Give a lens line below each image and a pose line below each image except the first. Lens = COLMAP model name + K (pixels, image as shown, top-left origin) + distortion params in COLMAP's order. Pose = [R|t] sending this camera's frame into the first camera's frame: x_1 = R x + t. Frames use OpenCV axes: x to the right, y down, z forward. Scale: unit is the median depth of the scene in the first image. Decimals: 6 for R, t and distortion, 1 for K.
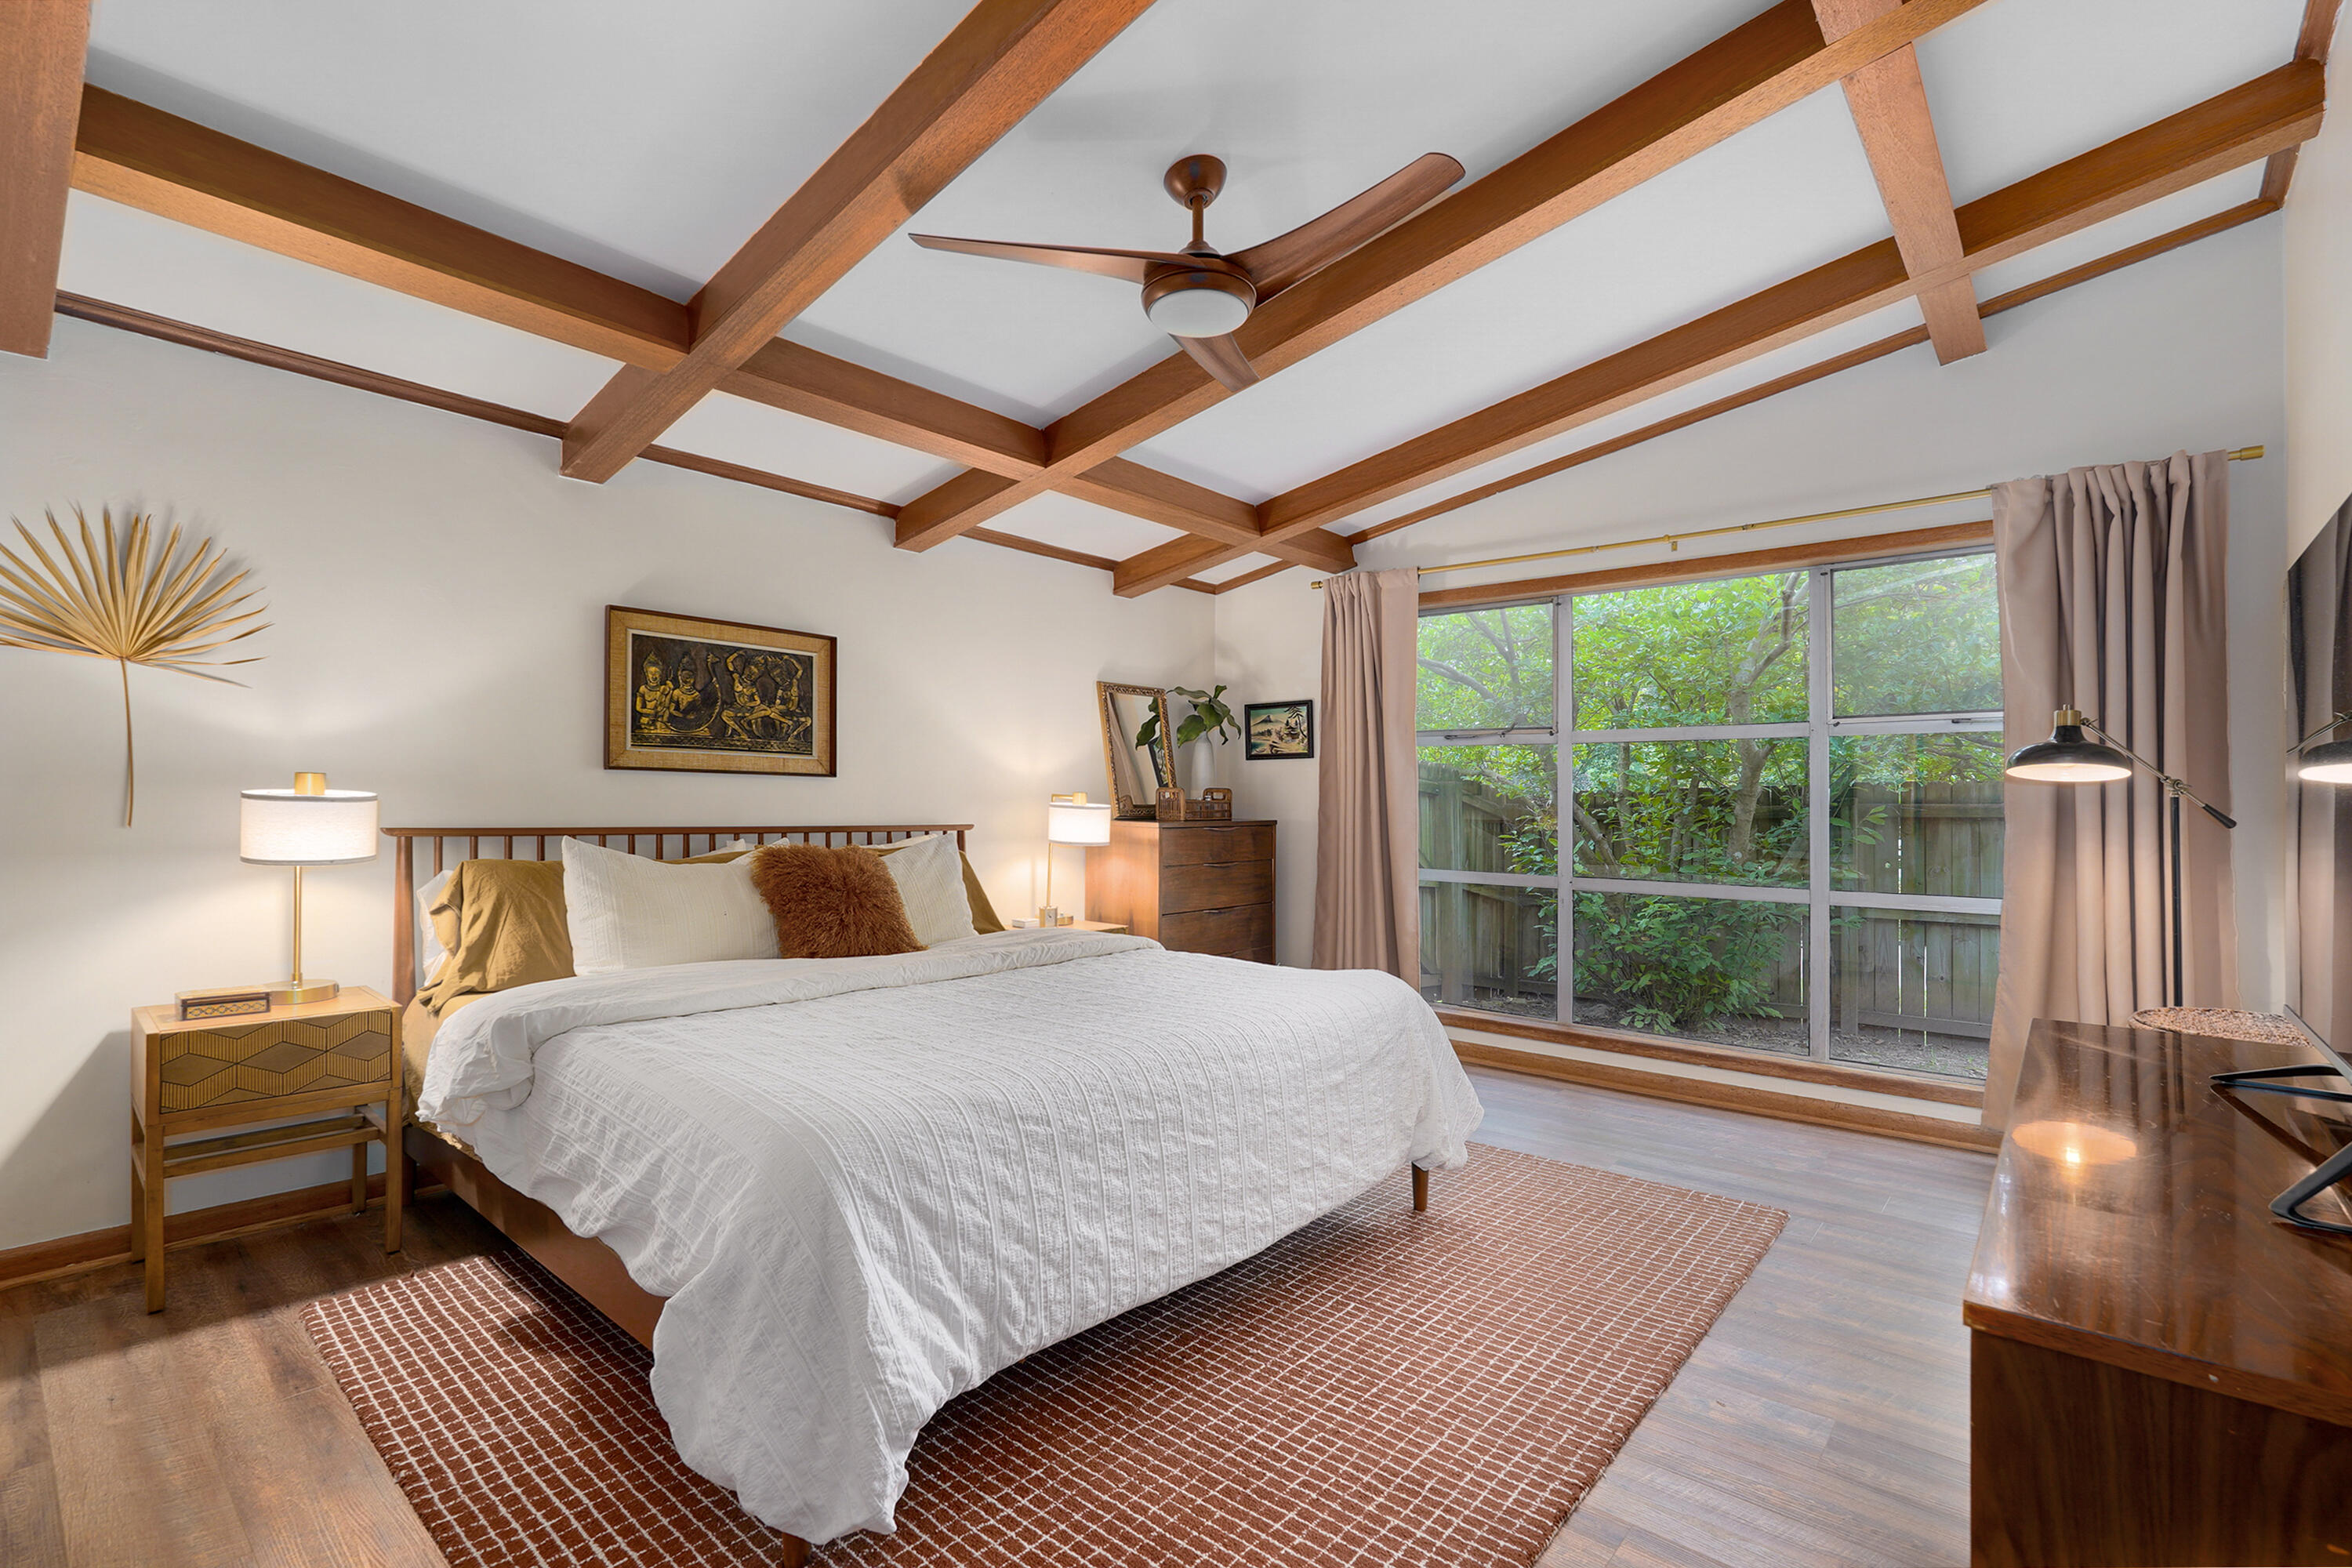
lens RADIAL K [[1046.3, 0, 1176.0], [0, 1046.3, 784.0], [0, 0, 1]] dist [-0.000043, -0.000014]
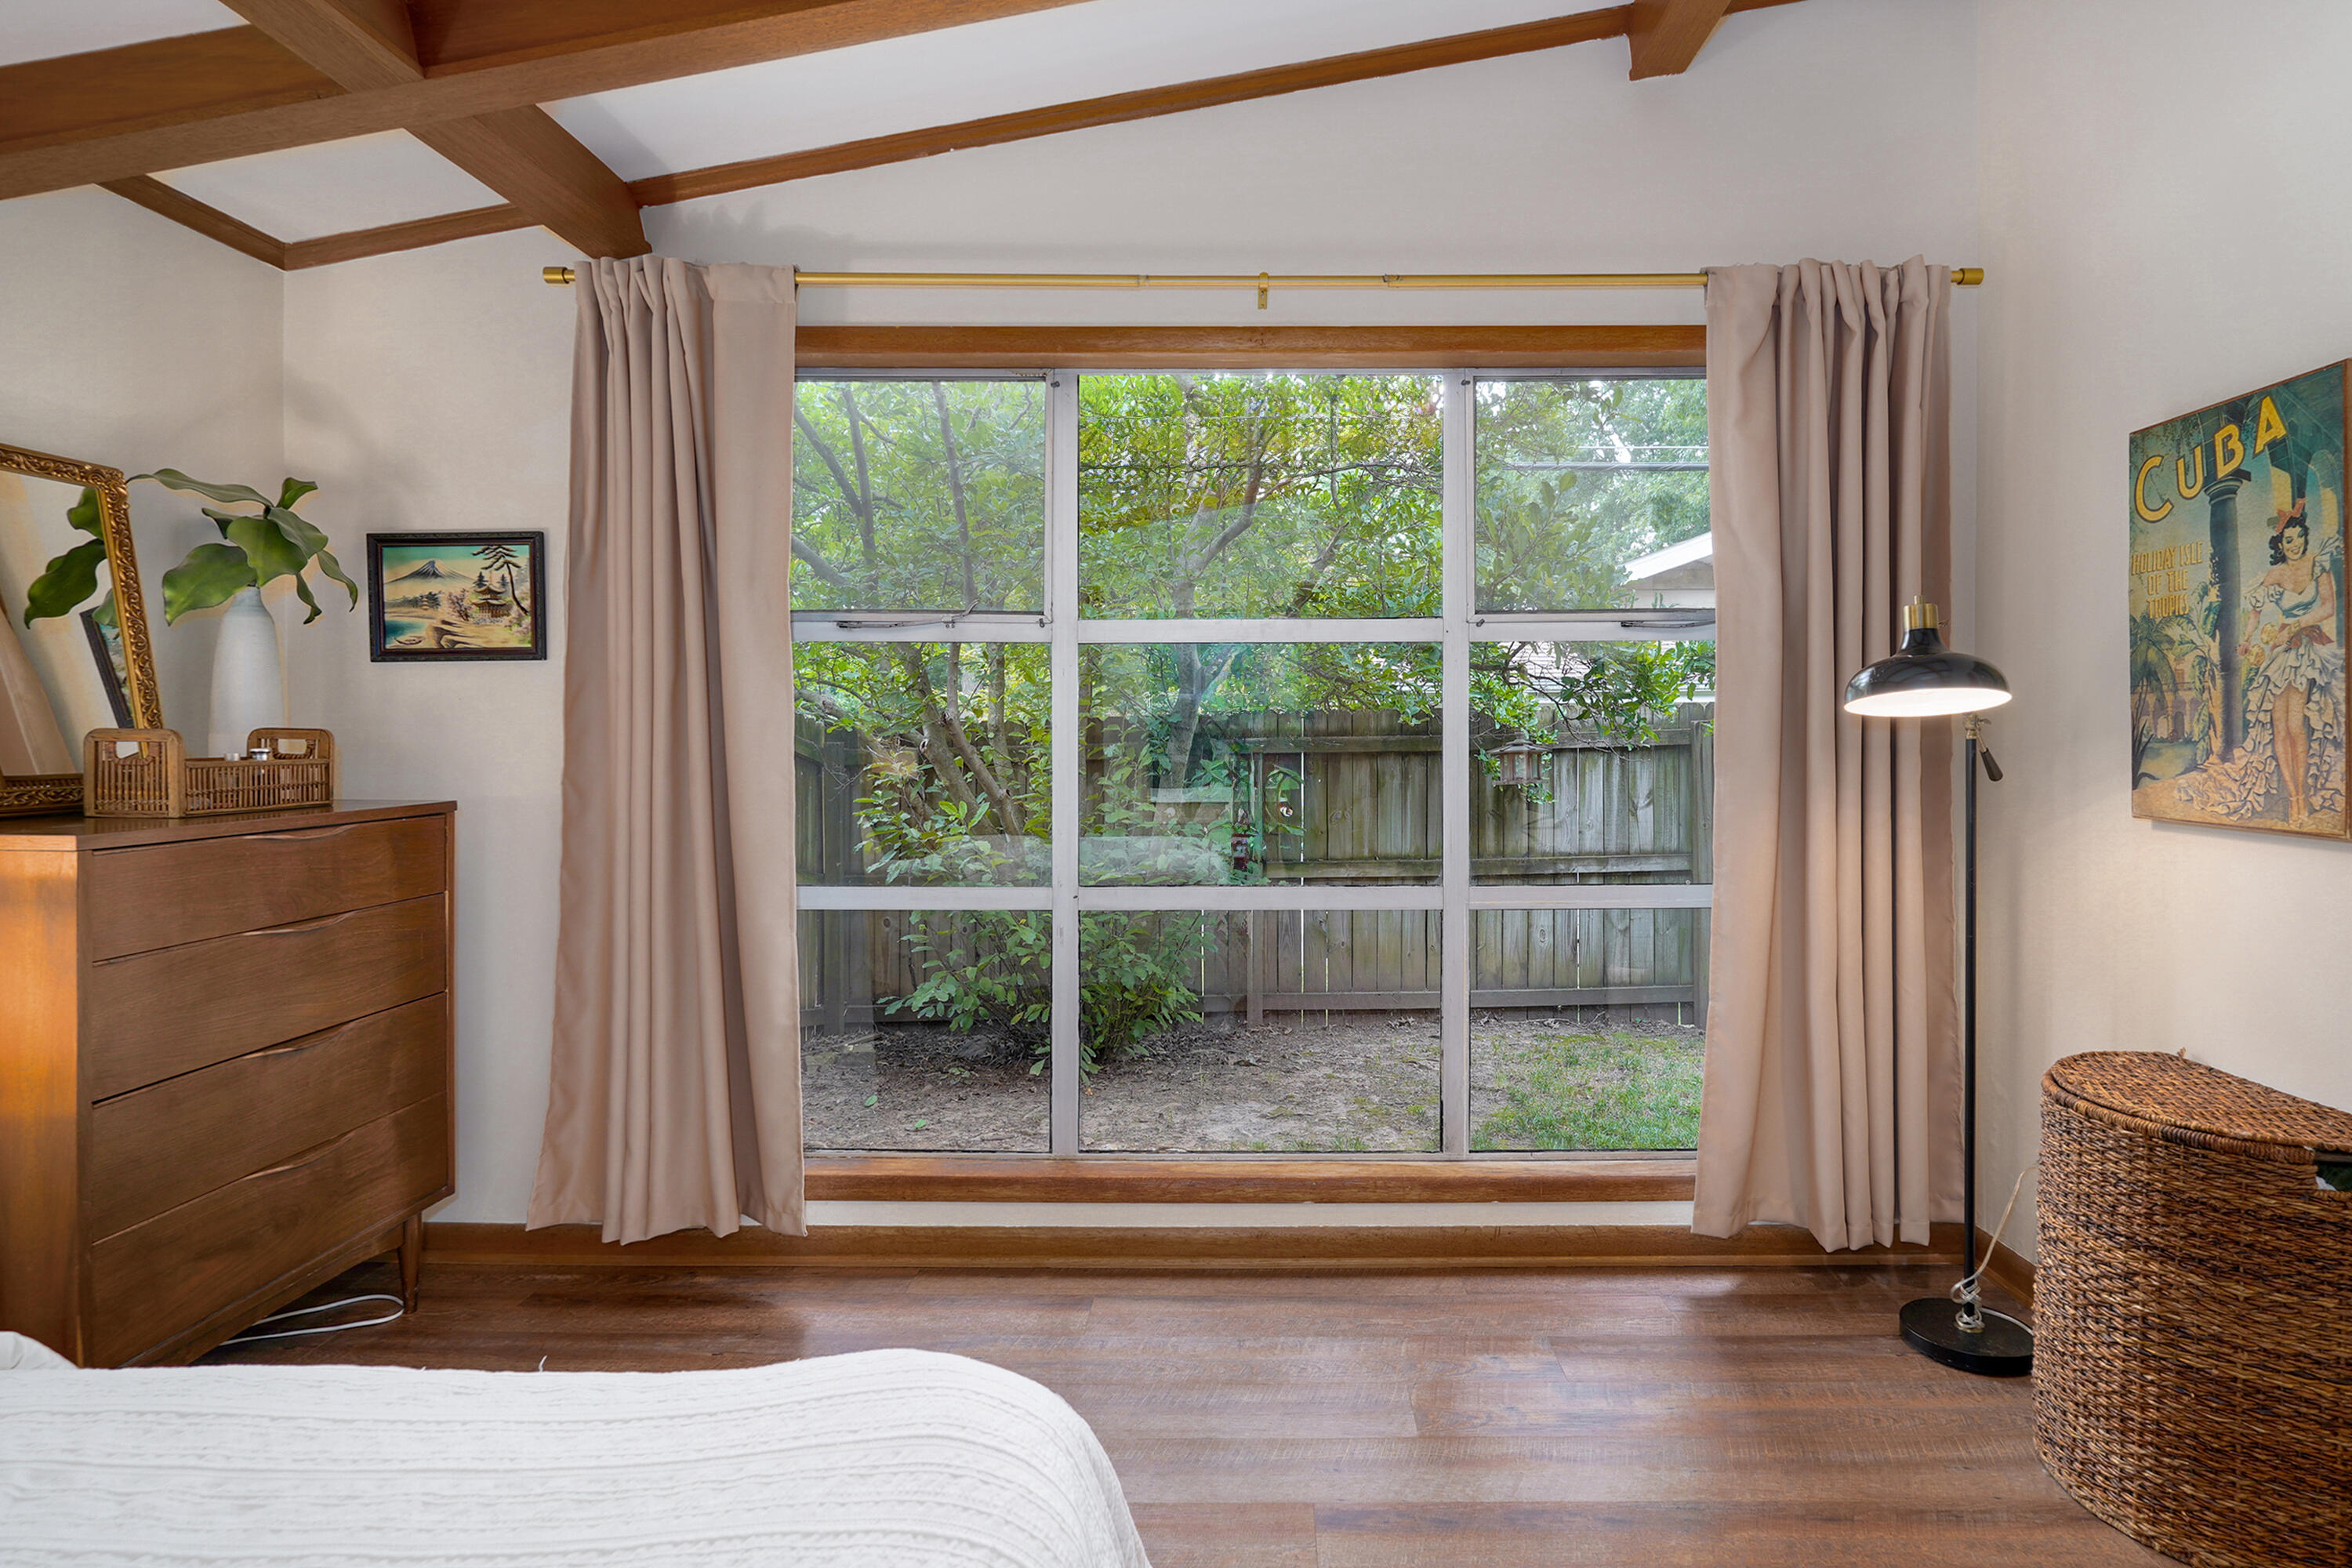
lens RADIAL K [[1262.3, 0, 1173.9], [0, 1262.3, 712.1], [0, 0, 1]] dist [-0.006936, -0.000889]
pose [[0.794254, -0.001225, 0.607585, 0.015549], [-0.000513, 0.999996, 0.002687, -0.003854], [-0.607586, -0.002446, 0.794250, 0.400710]]
